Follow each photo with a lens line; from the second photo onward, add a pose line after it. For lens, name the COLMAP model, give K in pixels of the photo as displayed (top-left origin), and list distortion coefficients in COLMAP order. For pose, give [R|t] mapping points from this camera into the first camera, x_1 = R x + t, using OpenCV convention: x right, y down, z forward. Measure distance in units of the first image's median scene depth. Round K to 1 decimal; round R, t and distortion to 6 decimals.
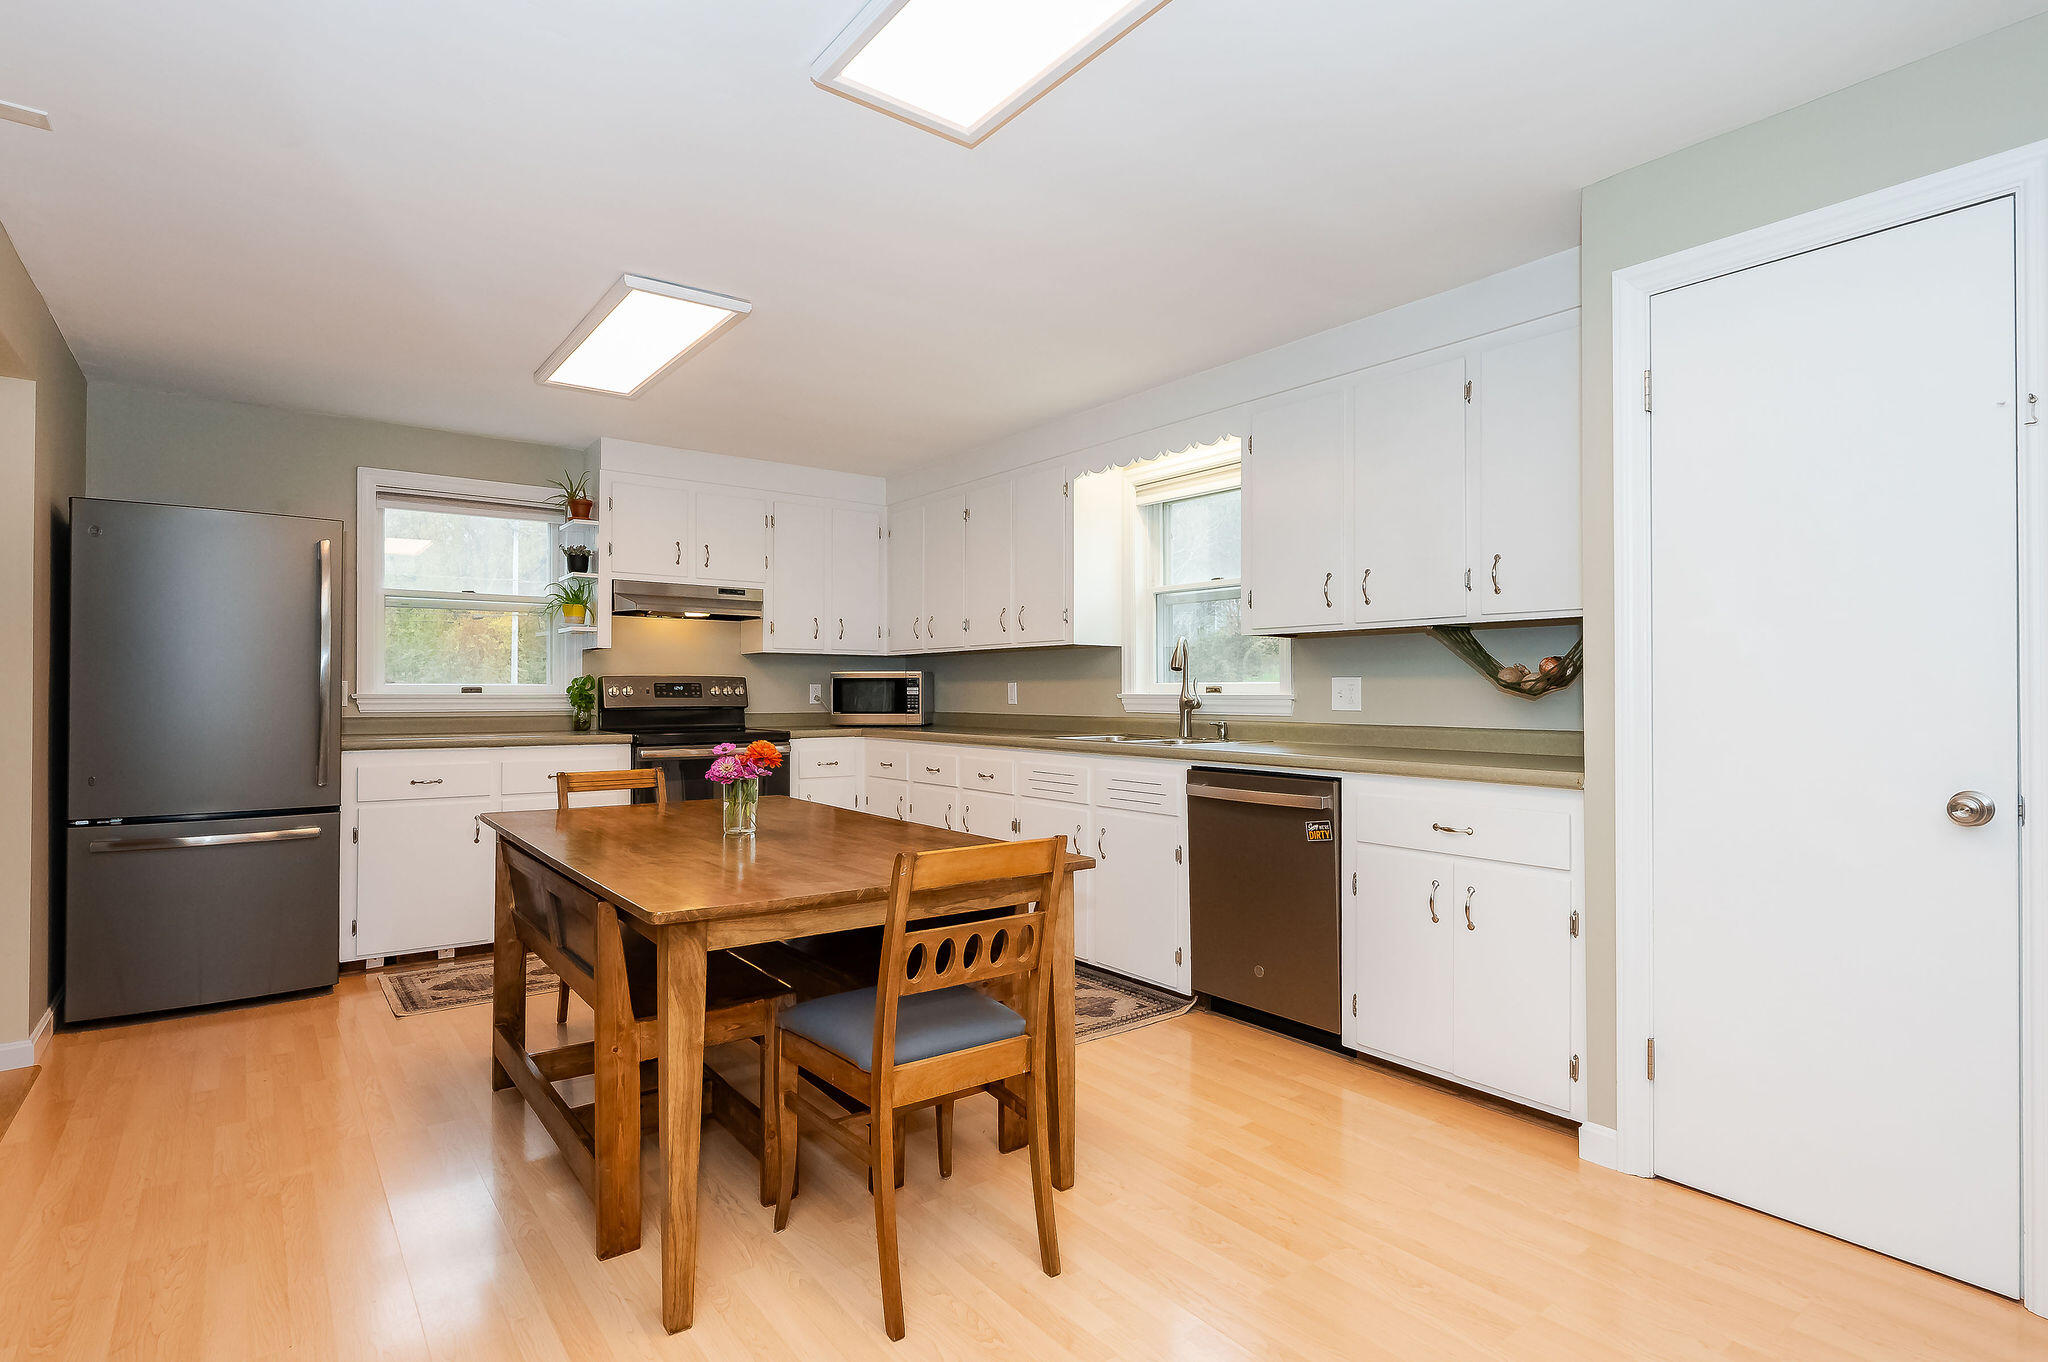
lens RADIAL K [[1020.5, 0, 1019.7], [0, 1020.5, 684.6], [0, 0, 1]] dist [-0.000373, 0.000207]
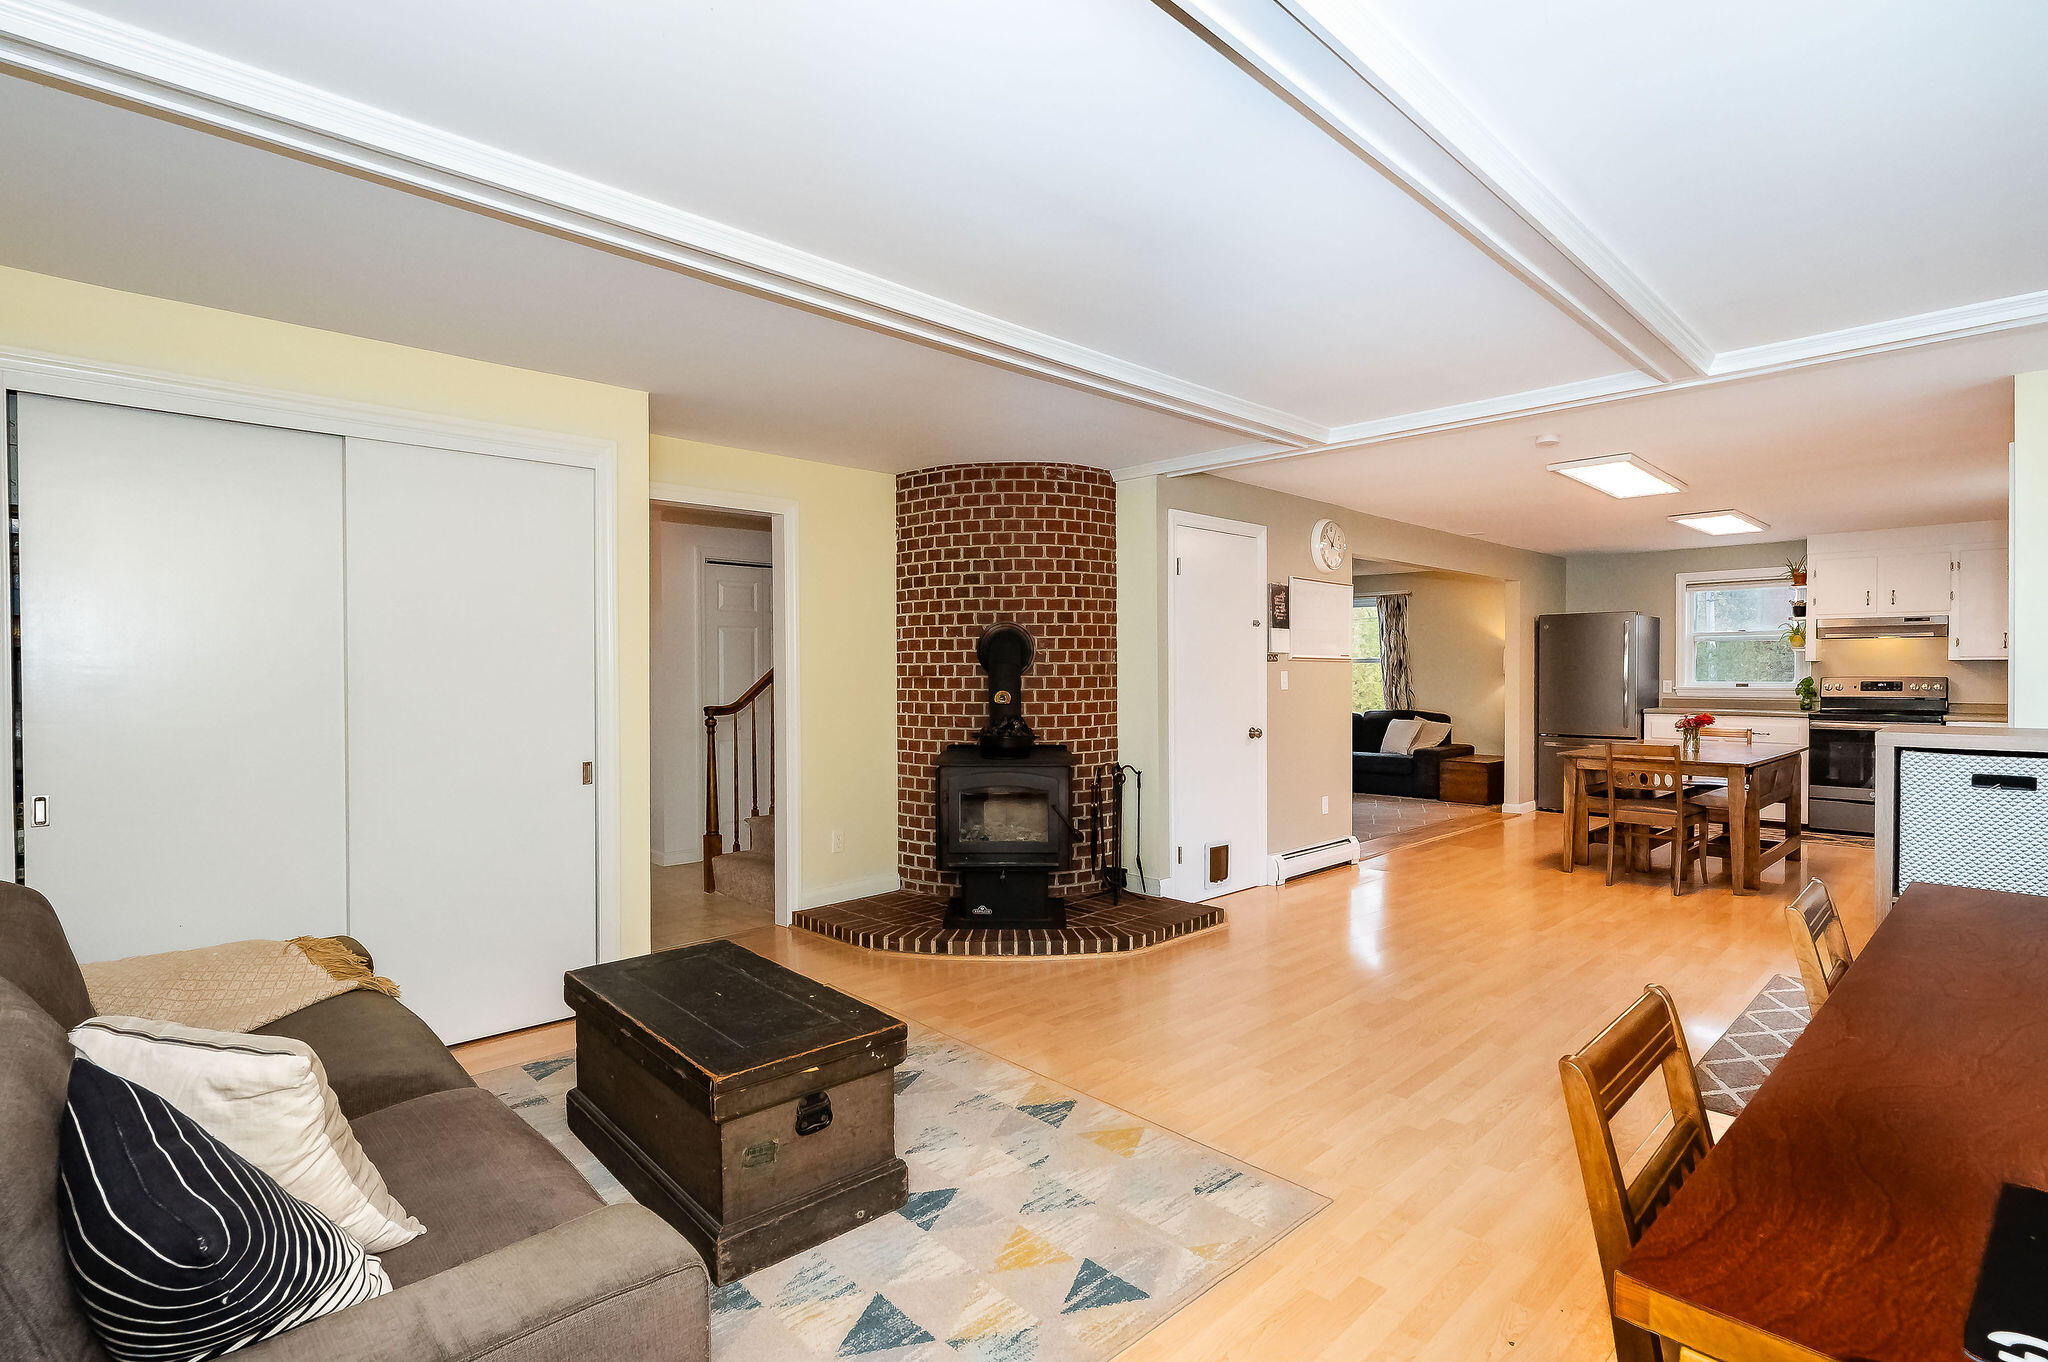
lens RADIAL K [[936.2, 0, 1023.4], [0, 936.2, 676.2], [0, 0, 1]] dist [0.001794, 0.000439]
pose [[0.107746, 0.000652, -0.994178, 0.836443], [0.015928, 0.999870, 0.002382, -0.030862], [0.994051, -0.016092, 0.107721, -0.382189]]
